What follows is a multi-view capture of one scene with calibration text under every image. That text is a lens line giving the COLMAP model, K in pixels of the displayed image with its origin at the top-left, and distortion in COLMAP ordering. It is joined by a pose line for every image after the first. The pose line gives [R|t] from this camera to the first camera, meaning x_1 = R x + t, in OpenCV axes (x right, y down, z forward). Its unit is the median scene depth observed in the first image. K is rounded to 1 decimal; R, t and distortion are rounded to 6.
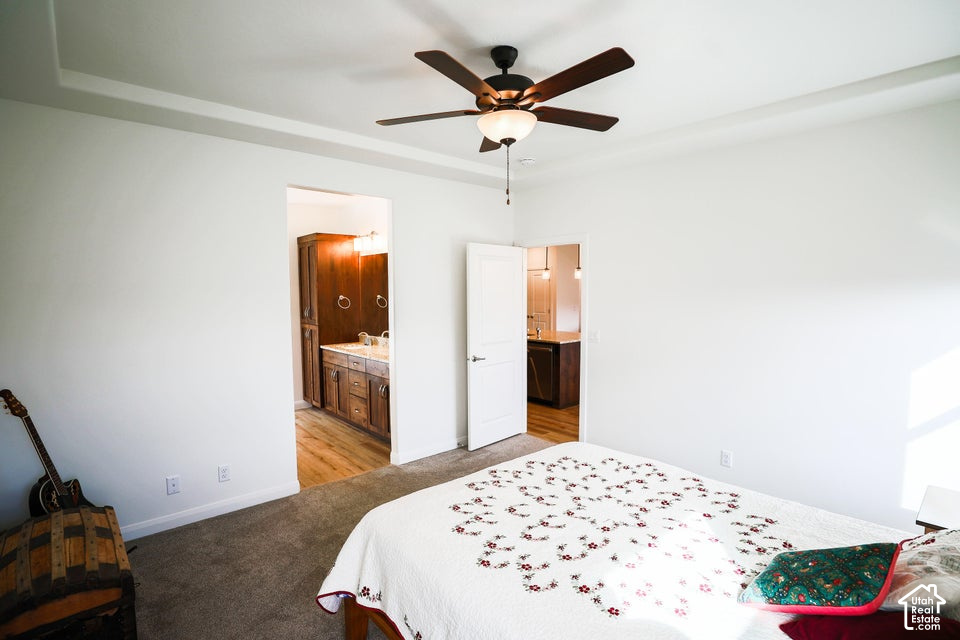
lens RADIAL K [[470.1, 0, 479.1], [0, 470.1, 323.8], [0, 0, 1]] dist [-0.015065, 0.000495]
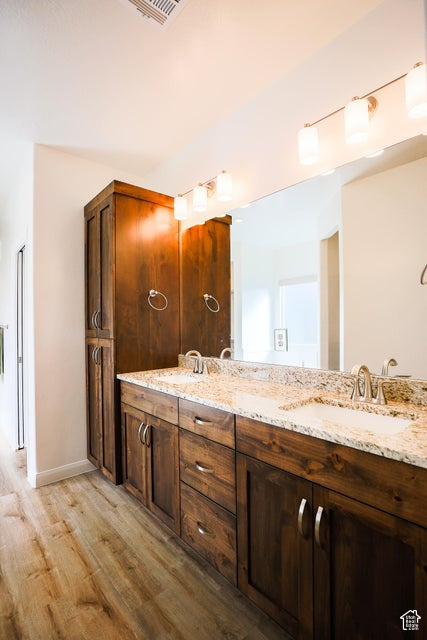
lens RADIAL K [[313.4, 0, 214.9], [0, 313.4, 320.6], [0, 0, 1]] dist [-0.015065, 0.000495]
pose [[0.999979, -0.006403, 0.001342, -0.215764], [0.006492, 0.996541, -0.082853, 0.013006], [-0.000807, 0.082860, 0.996561, 0.604164]]
